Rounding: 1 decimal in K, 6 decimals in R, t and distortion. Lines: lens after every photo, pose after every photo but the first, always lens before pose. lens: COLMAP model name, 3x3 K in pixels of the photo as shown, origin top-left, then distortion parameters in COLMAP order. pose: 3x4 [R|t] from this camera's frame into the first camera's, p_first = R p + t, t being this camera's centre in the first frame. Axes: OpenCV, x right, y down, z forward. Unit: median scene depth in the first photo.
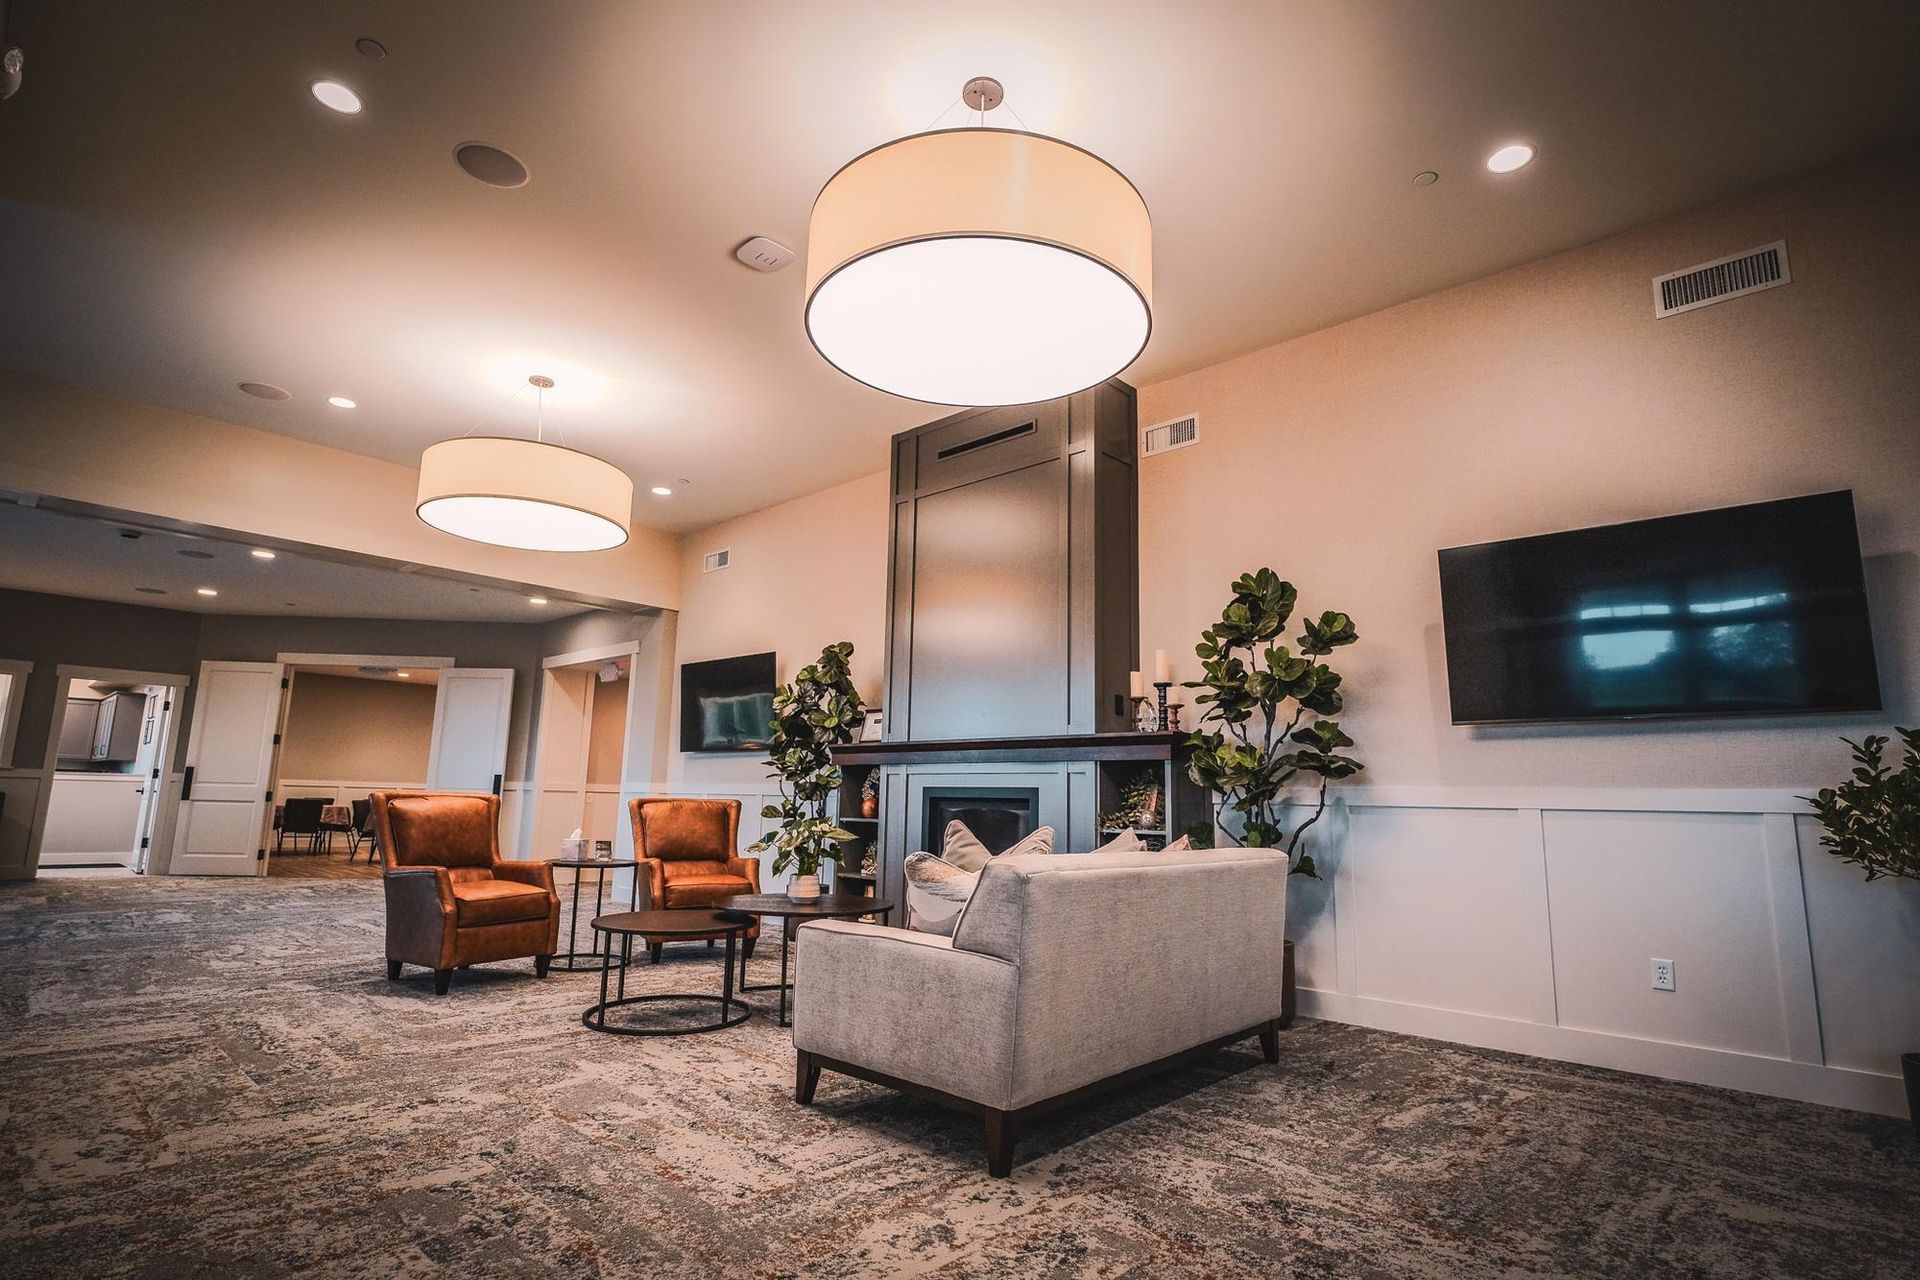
lens RADIAL K [[962.2, 0, 959.5], [0, 962.2, 644.4], [0, 0, 1]] dist [-0.001962, -0.001303]
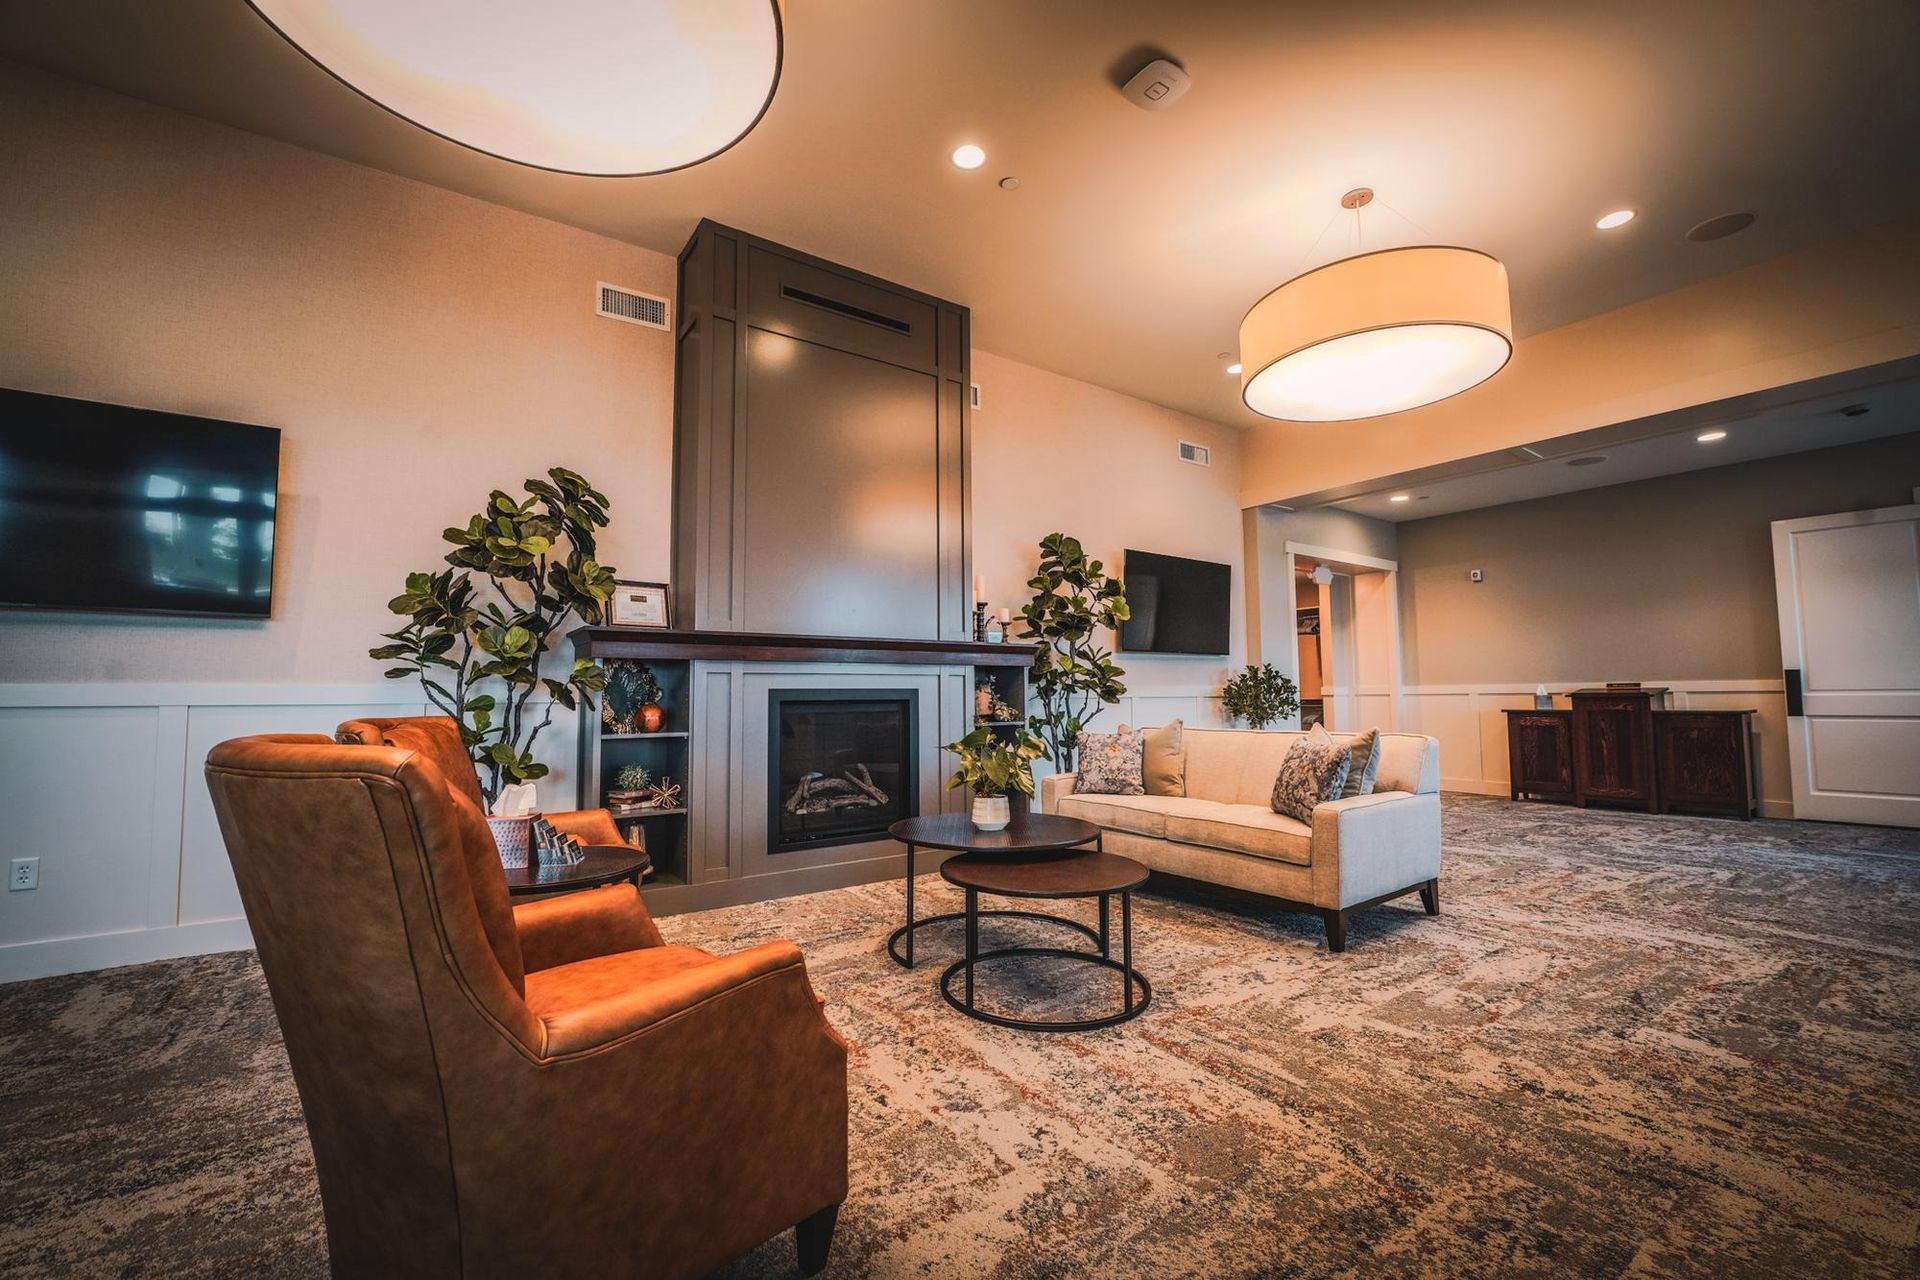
lens RADIAL K [[800.5, 0, 964.2], [0, 800.5, 634.7], [0, 0, 1]] dist [-0.012648, 0.001305]
pose [[0.177404, 0.055057, 0.982597, -1.432927], [-0.144997, 0.989000, -0.029237, 0.207036], [-0.973398, -0.137287, 0.183436, 1.523918]]
